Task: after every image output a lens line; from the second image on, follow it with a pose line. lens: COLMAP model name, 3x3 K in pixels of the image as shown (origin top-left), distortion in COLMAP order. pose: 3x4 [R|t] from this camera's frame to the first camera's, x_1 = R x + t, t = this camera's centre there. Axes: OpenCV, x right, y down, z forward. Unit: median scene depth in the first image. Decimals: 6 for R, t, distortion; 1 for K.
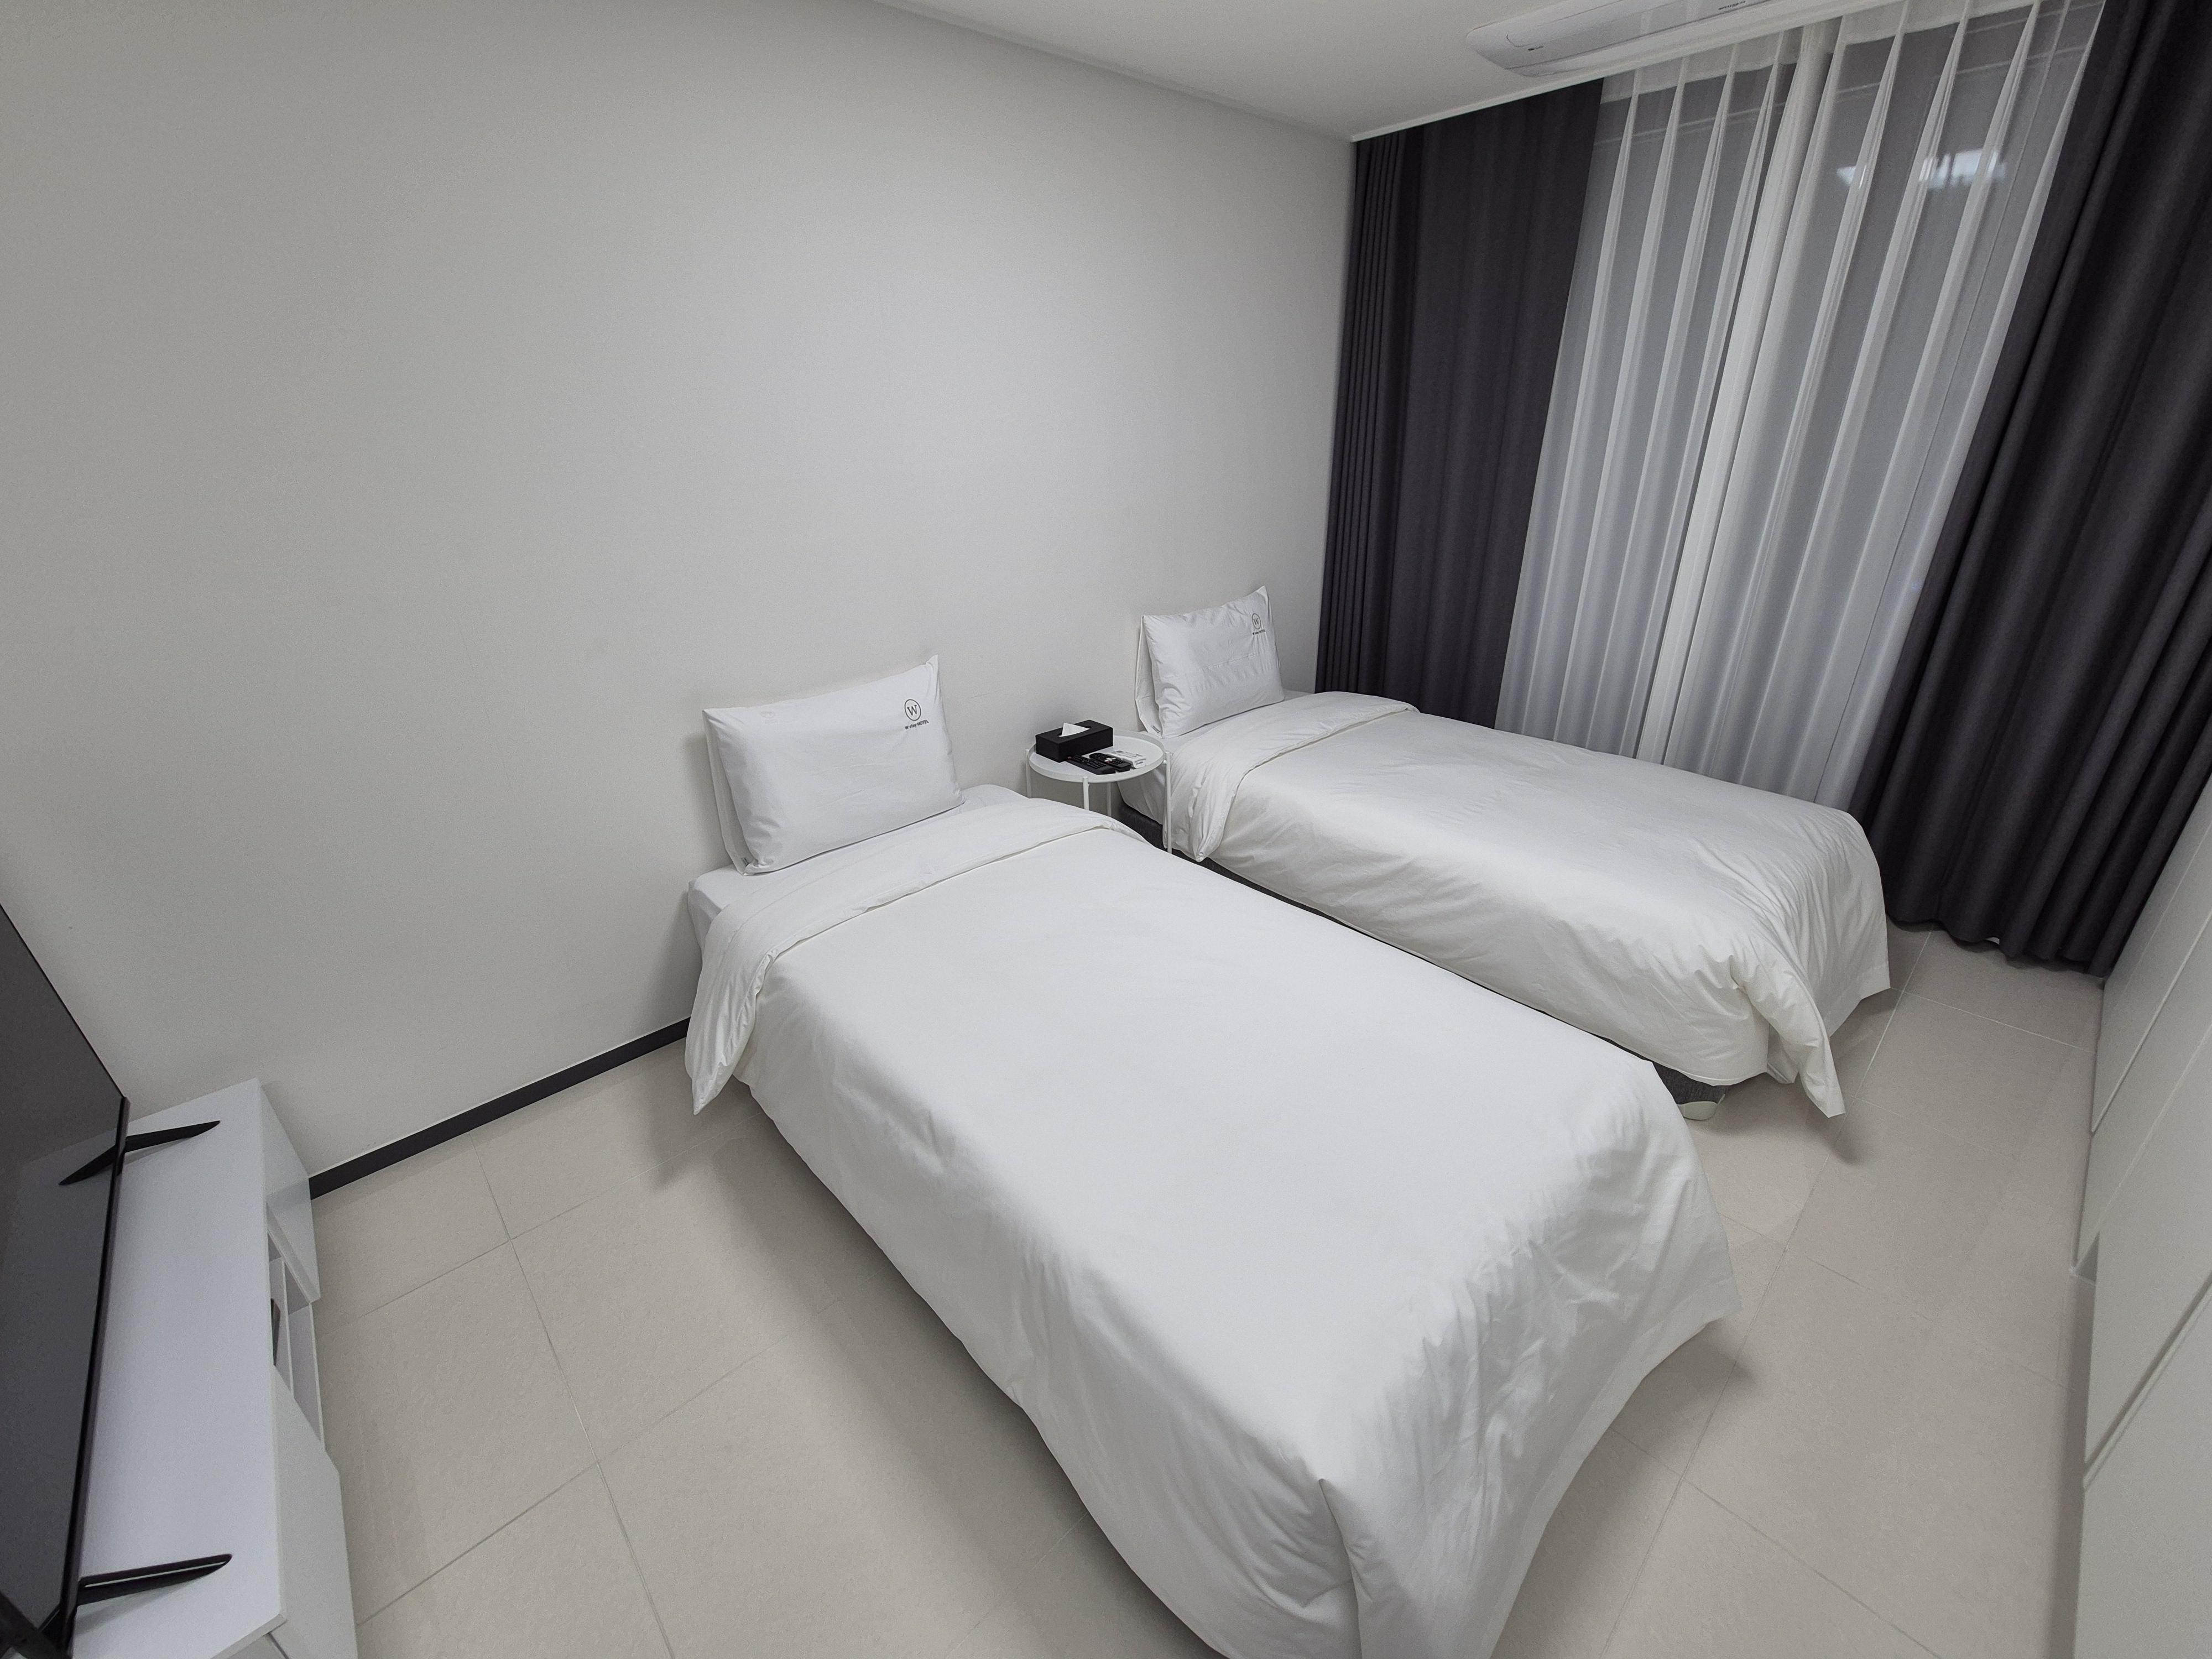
lens RADIAL K [[899.0, 0, 1114.9], [0, 899.0, 831.1], [0, 0, 1]] dist [-0.001060, 0.001241]
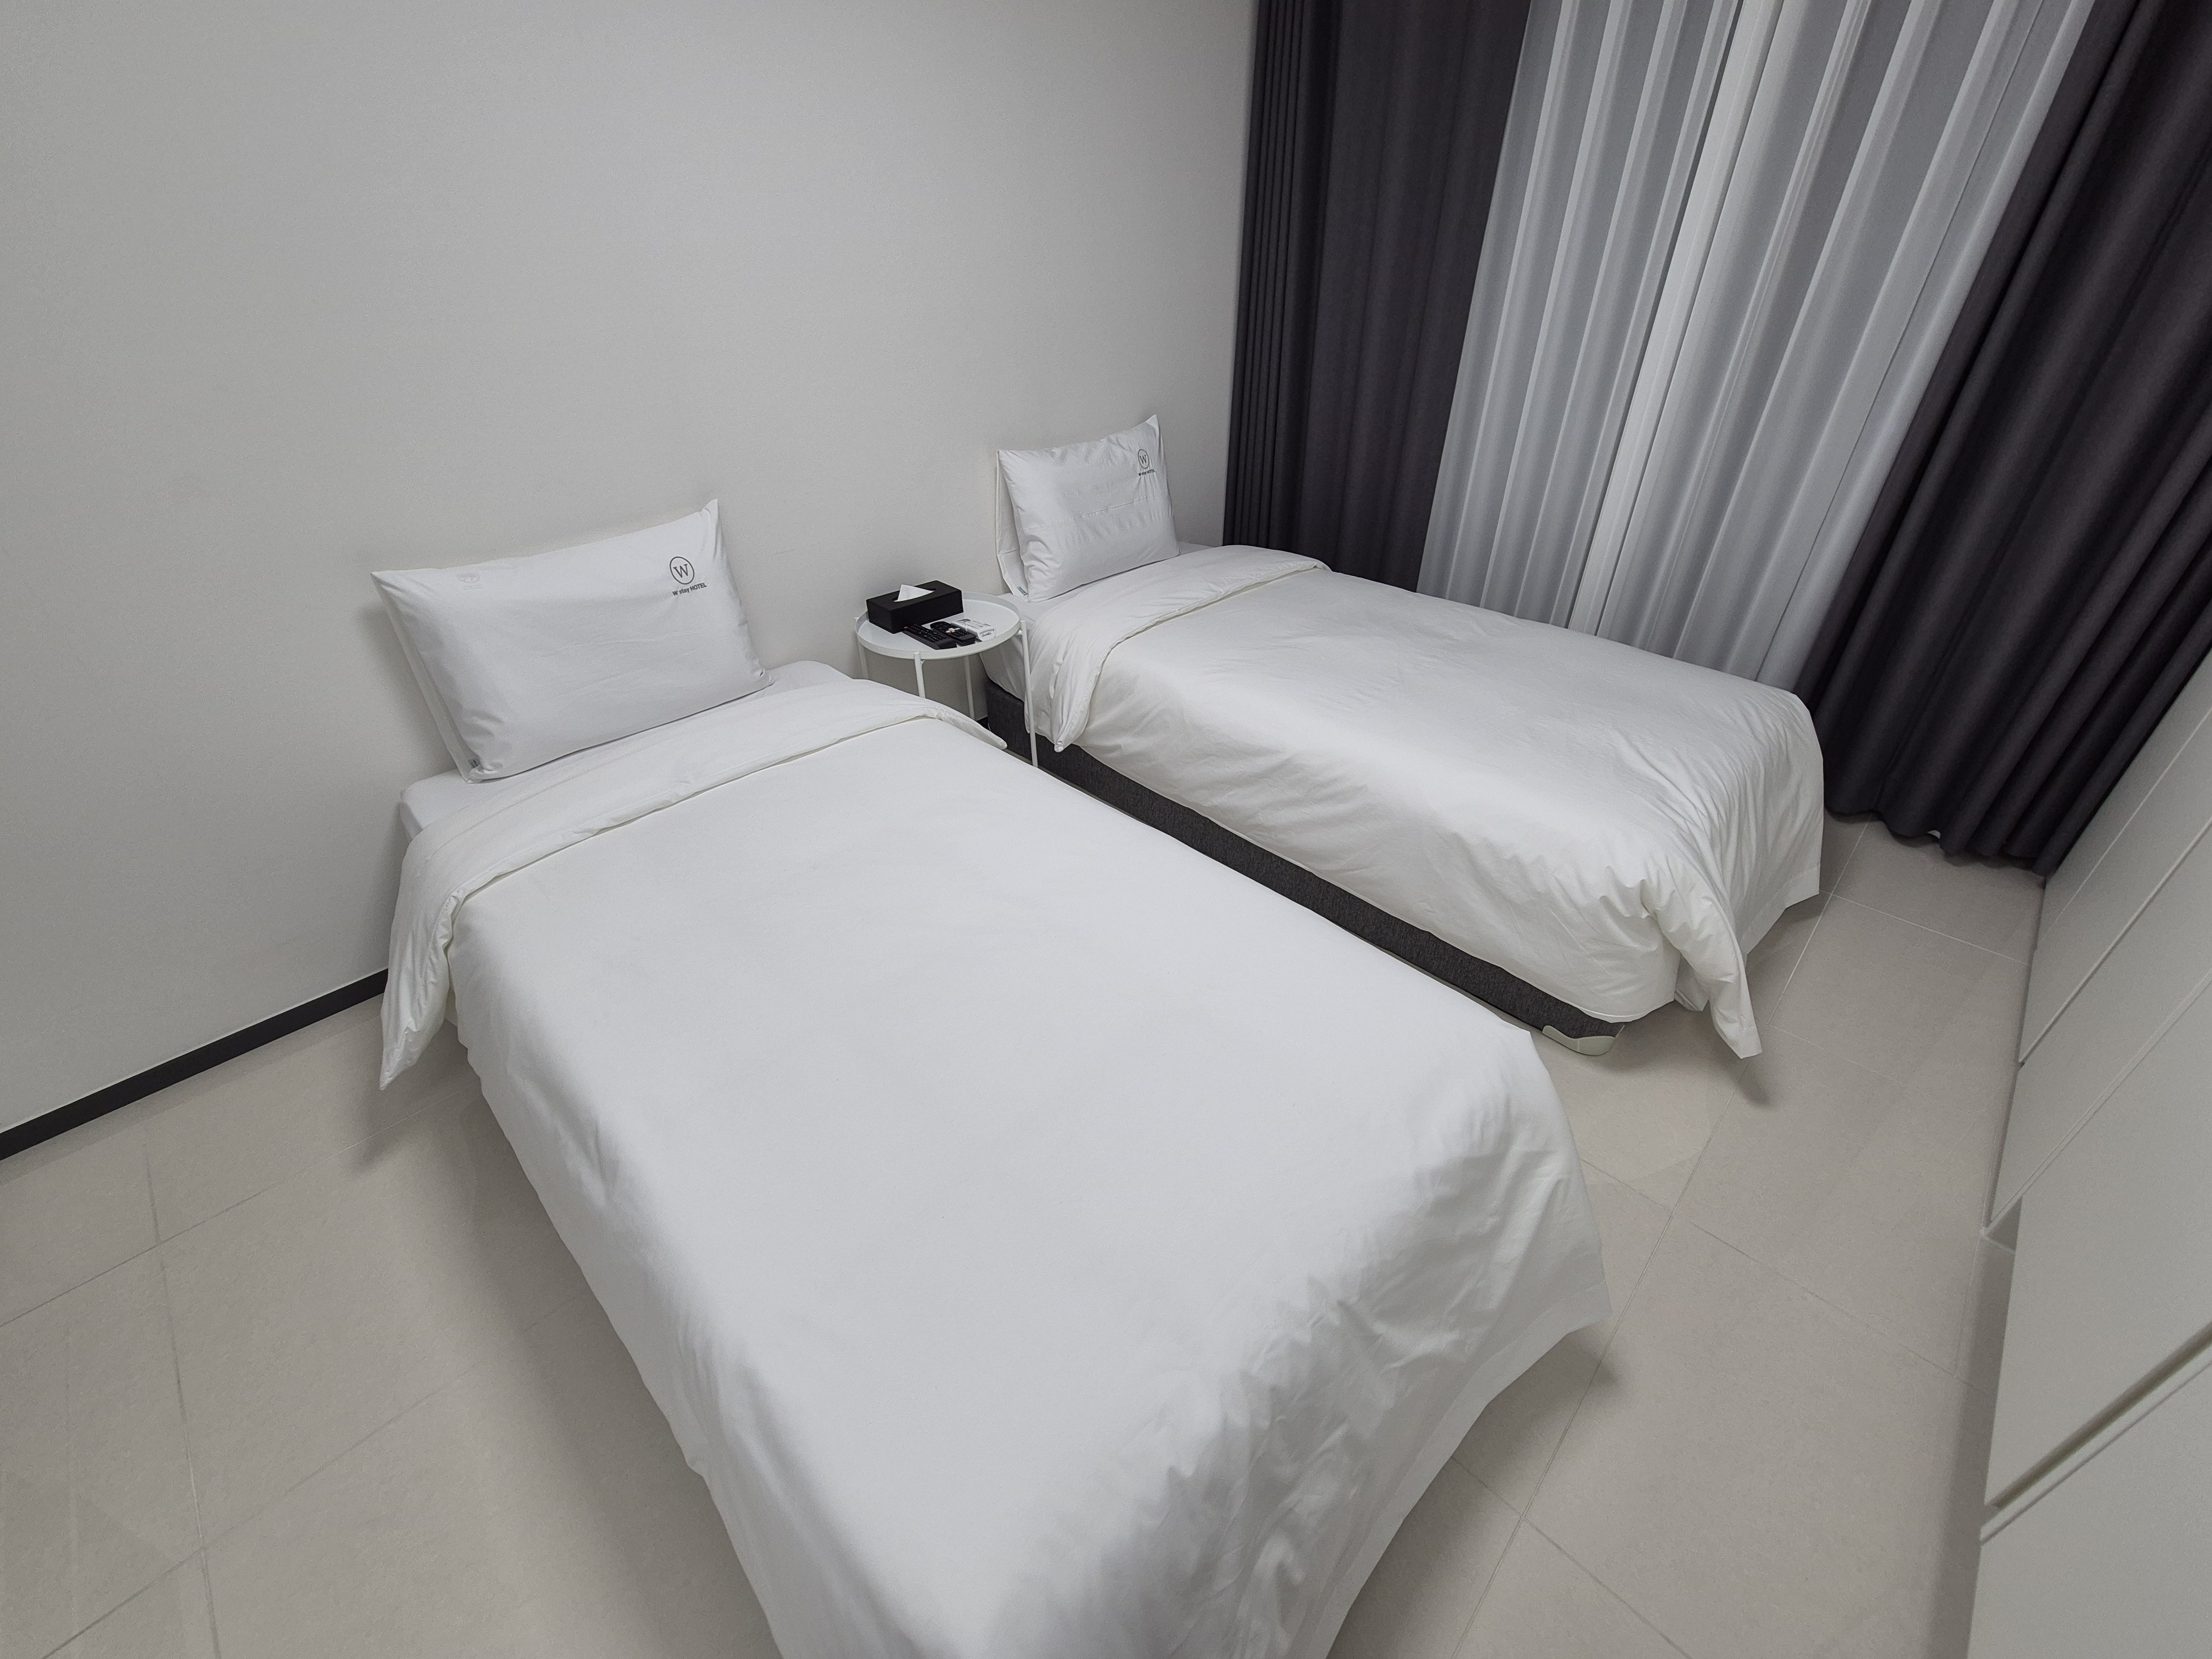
lens RADIAL K [[899.0, 0, 1108.3], [0, 899.0, 830.2], [0, 0, 1]] dist [-0.001060, 0.001241]
pose [[0.999048, -0.010658, 0.042294, 0.134413], [0.003848, 0.987442, 0.157934, -0.035881], [-0.043447, -0.157621, 0.986543, 0.179048]]
